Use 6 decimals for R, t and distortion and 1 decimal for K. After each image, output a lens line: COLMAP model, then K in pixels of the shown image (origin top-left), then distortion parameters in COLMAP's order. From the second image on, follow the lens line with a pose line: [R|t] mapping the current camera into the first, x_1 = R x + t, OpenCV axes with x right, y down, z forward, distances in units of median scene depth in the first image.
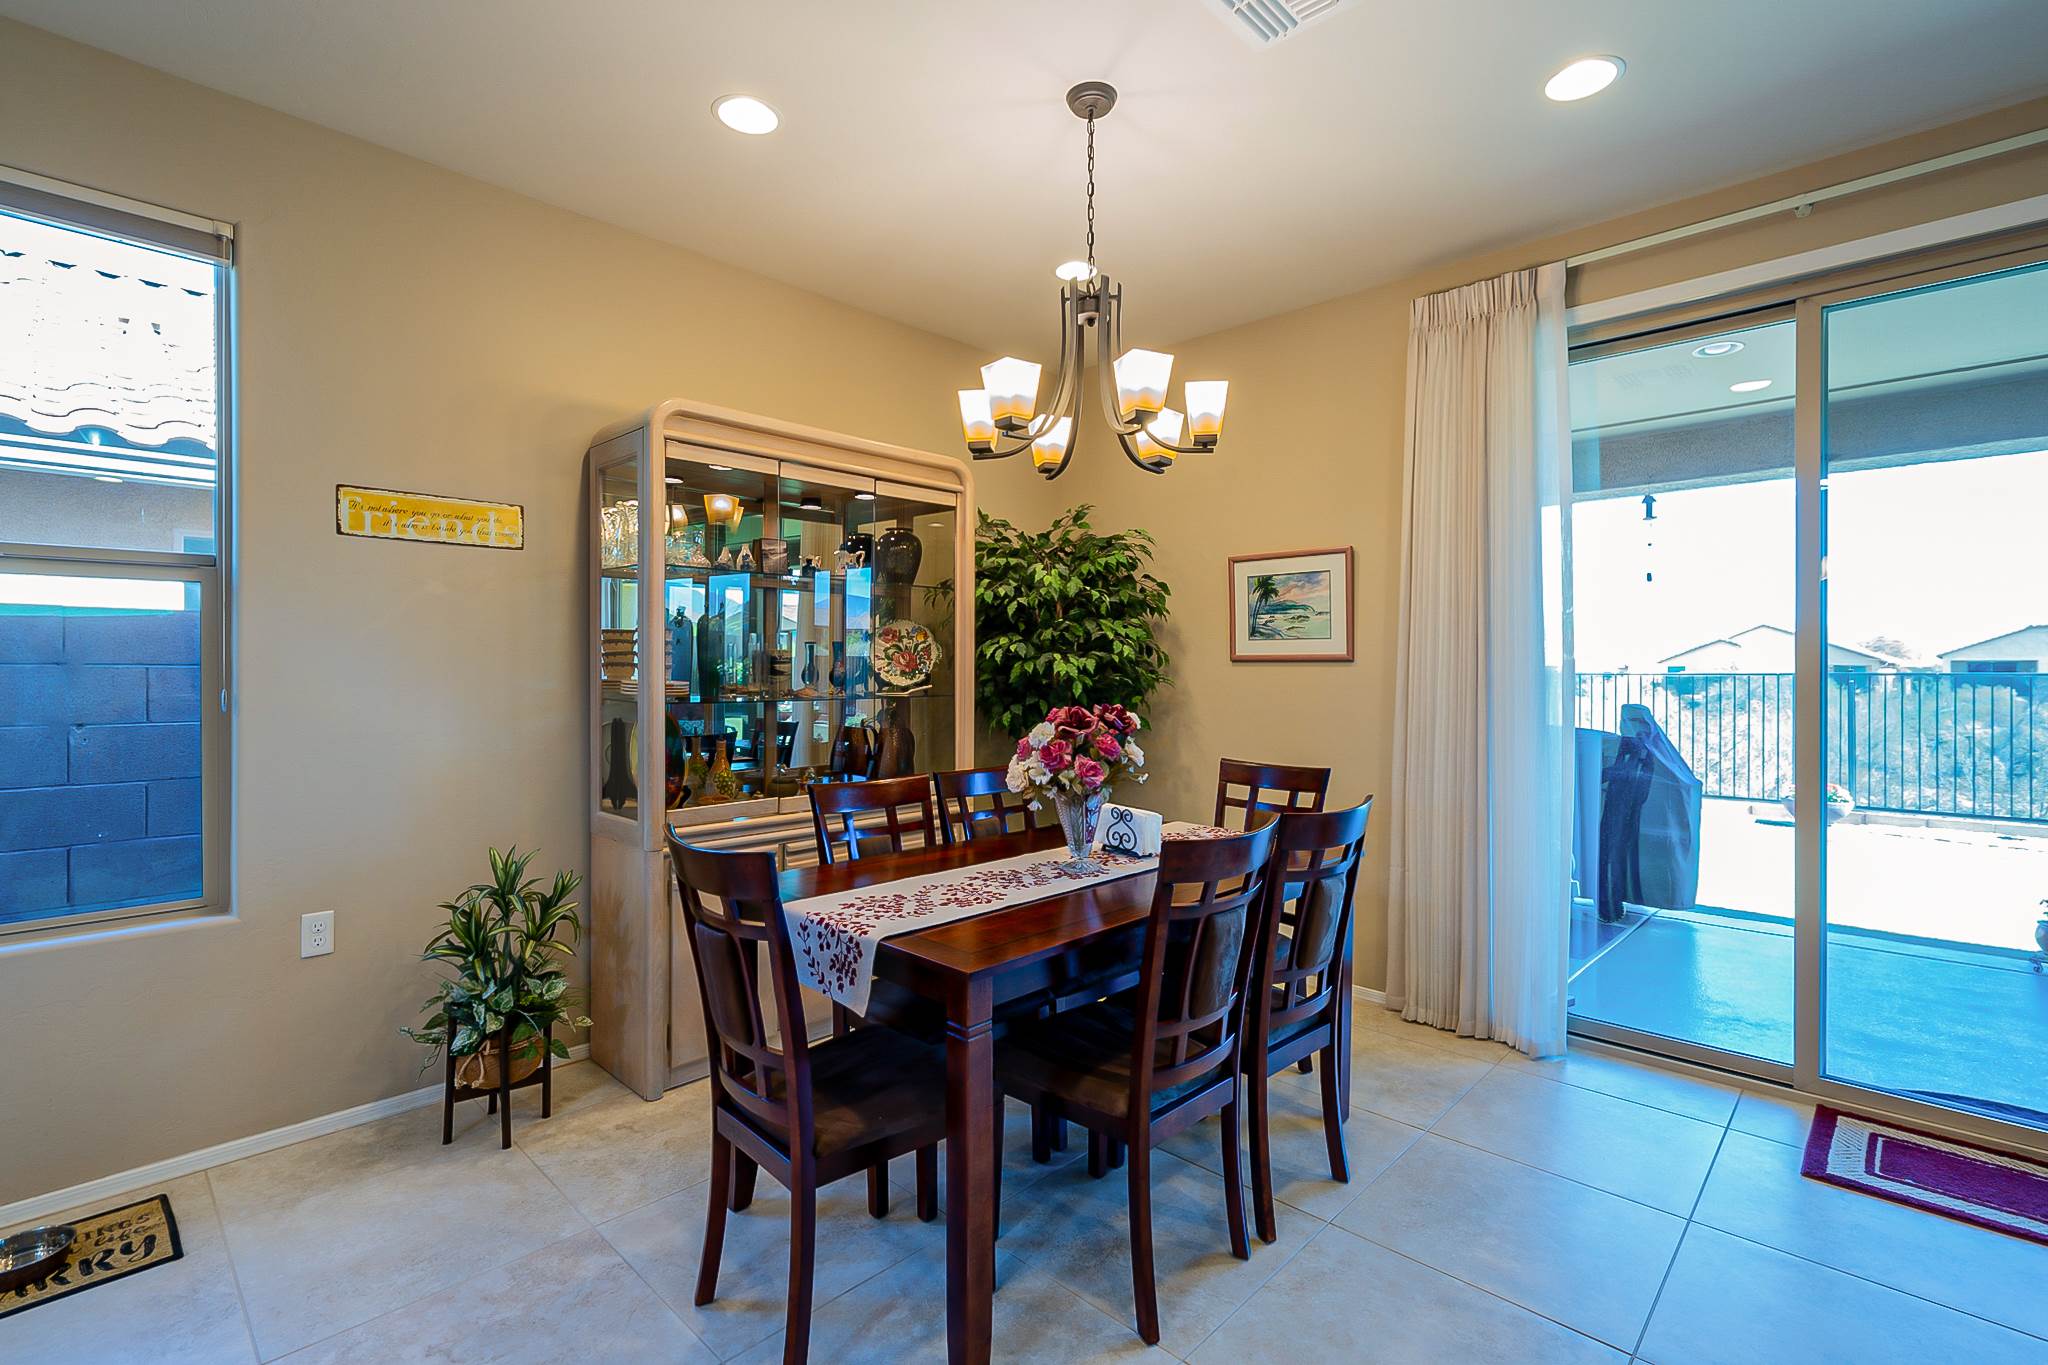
lens RADIAL K [[935.6, 0, 992.8], [0, 935.6, 671.7], [0, 0, 1]] dist [-0.004581, 0.001124]
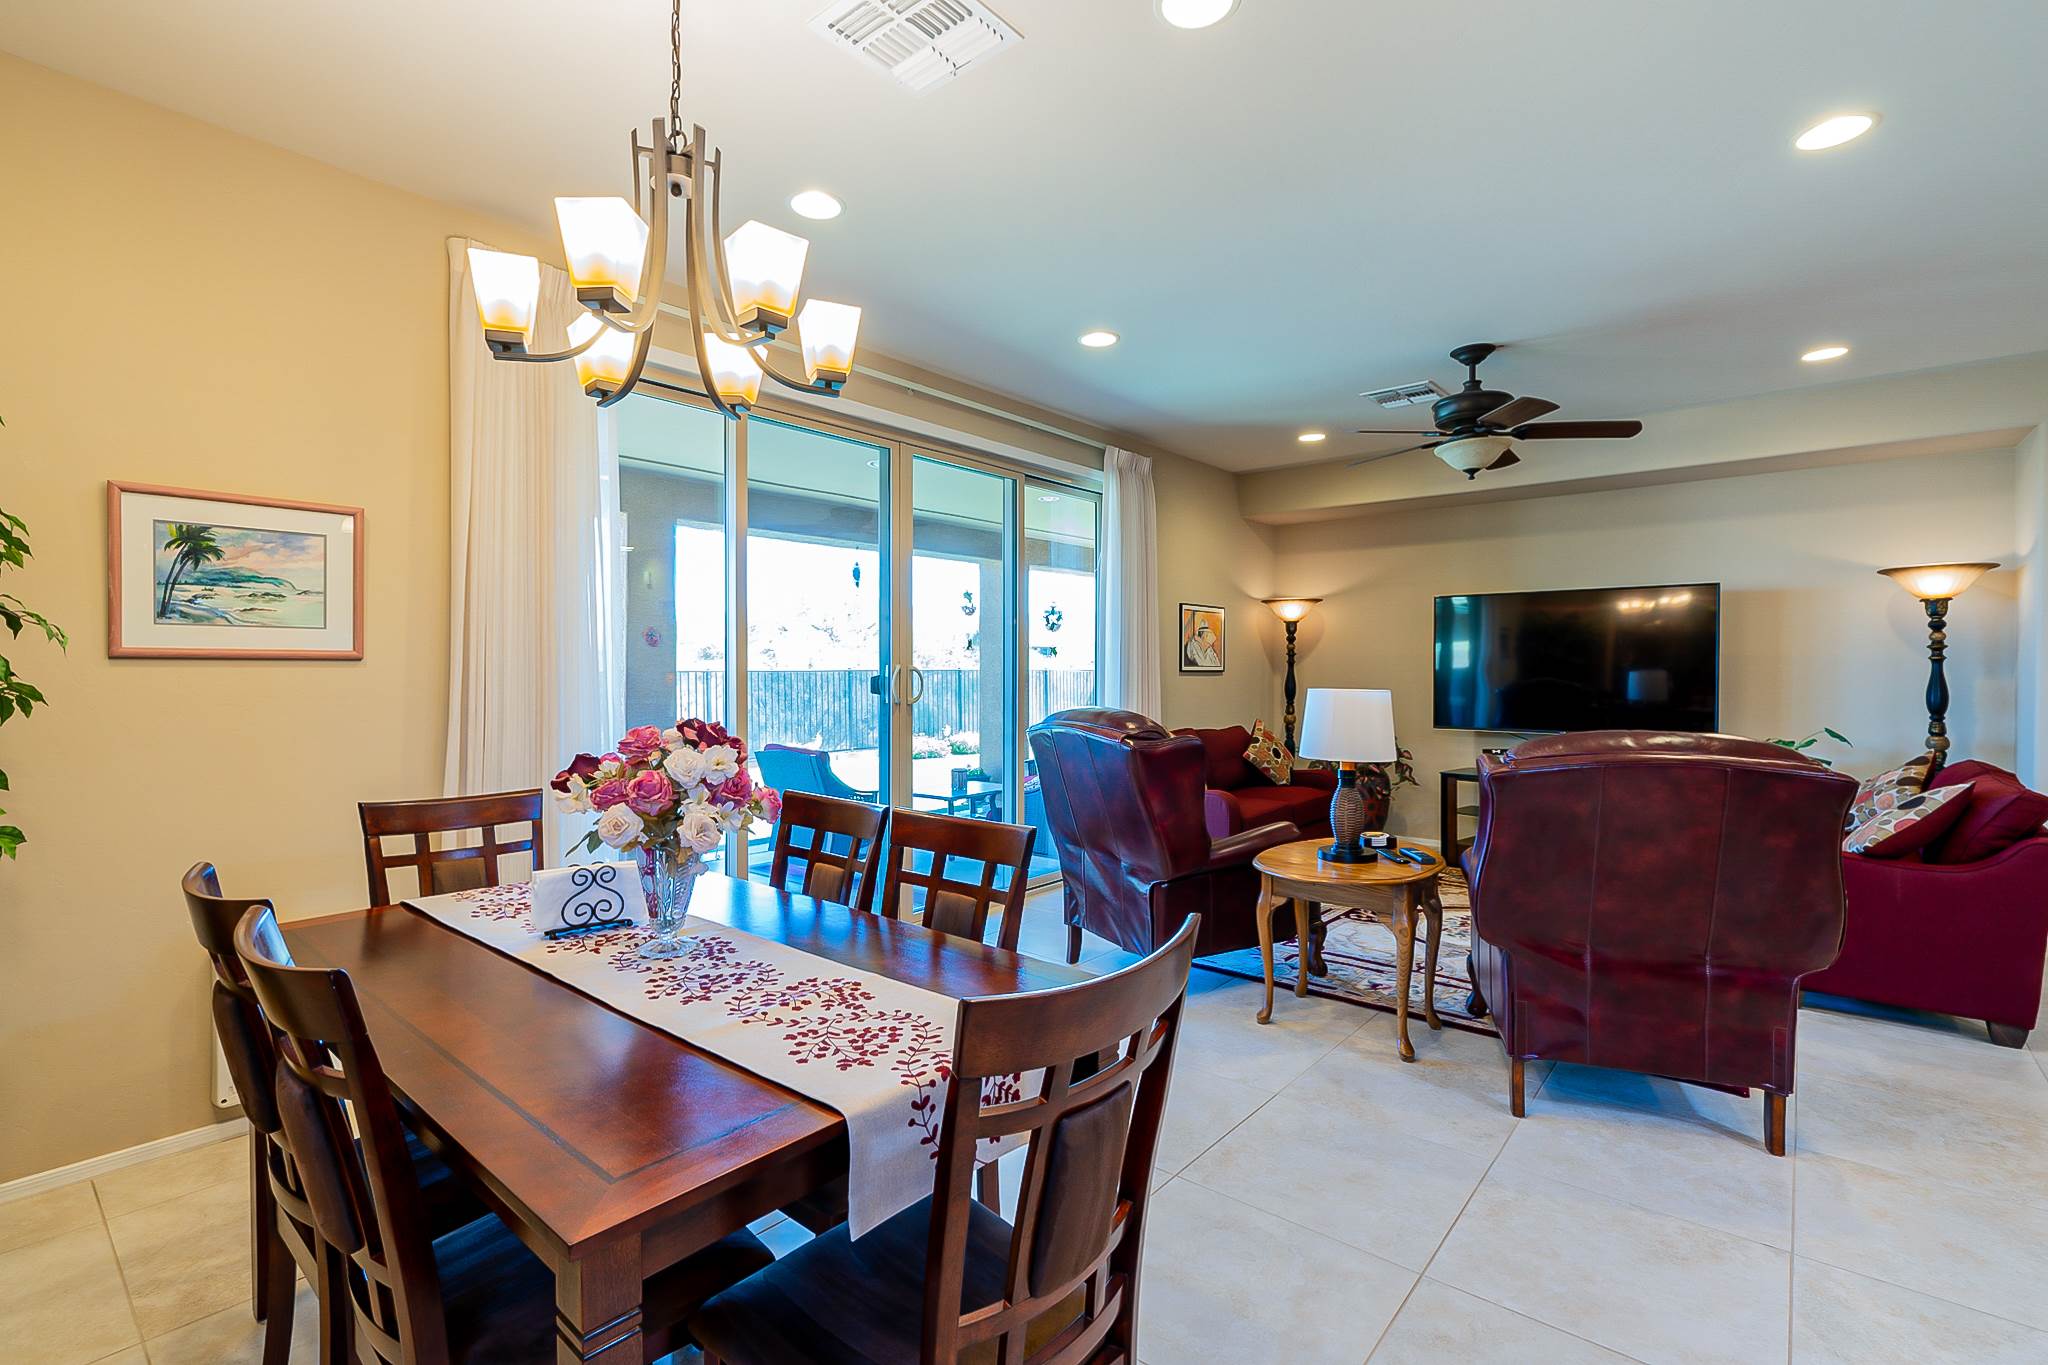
lens RADIAL K [[935.6, 0, 1032.9], [0, 935.6, 687.6], [0, 0, 1]] dist [-0.004581, 0.001124]
pose [[-0.098472, -0.020341, 0.994932, -0.423510], [0.002976, 0.999781, 0.020735, -0.002812], [-0.995135, 0.005003, -0.098390, 0.518984]]
